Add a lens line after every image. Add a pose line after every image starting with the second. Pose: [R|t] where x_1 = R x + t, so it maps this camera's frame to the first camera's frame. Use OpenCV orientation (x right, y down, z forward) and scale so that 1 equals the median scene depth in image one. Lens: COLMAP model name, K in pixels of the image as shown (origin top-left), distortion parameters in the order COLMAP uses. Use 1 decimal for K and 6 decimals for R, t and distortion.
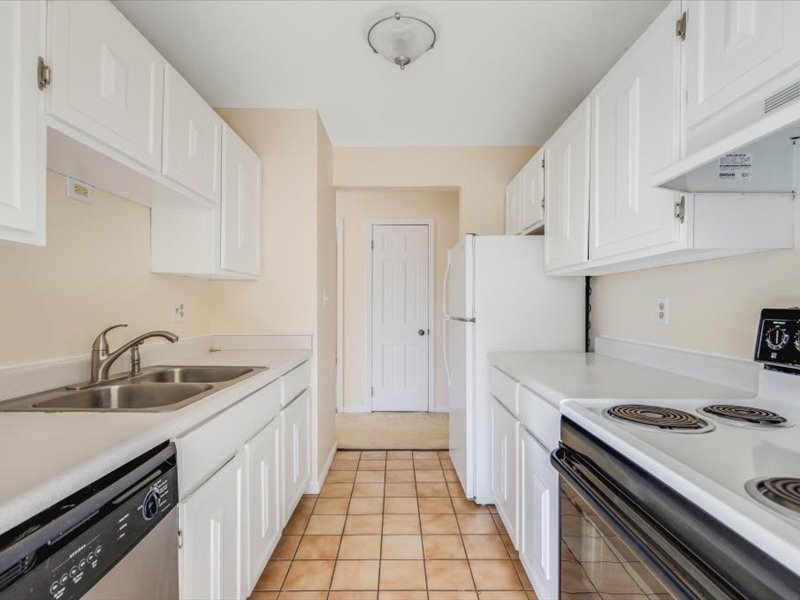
lens RADIAL K [[406.1, 0, 396.1], [0, 406.1, 303.0], [0, 0, 1]] dist [0.005274, 0.000985]
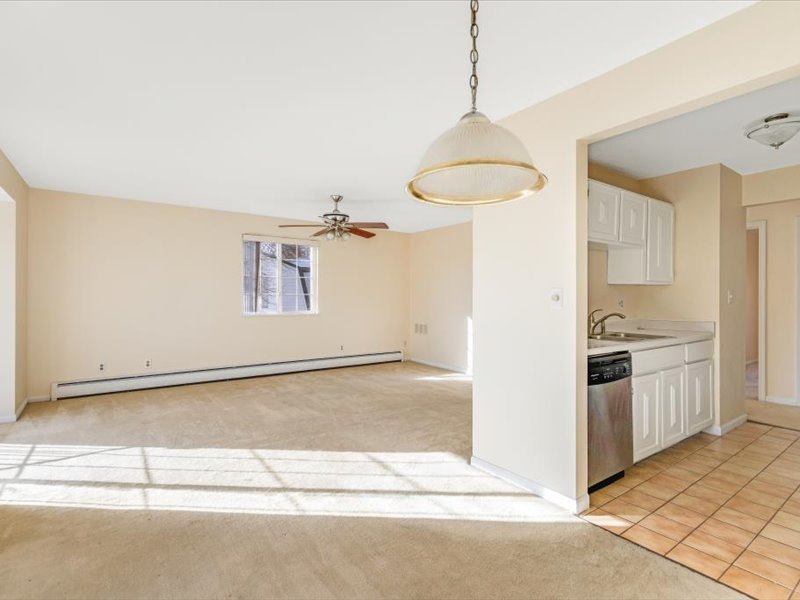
lens RADIAL K [[406.1, 0, 396.1], [0, 406.1, 303.0], [0, 0, 1]] dist [0.005274, 0.000985]
pose [[0.589215, 0.008493, -0.807932, 0.417798], [0.000248, 0.999943, 0.010693, -0.007486], [0.807976, -0.006501, 0.589179, -1.076254]]
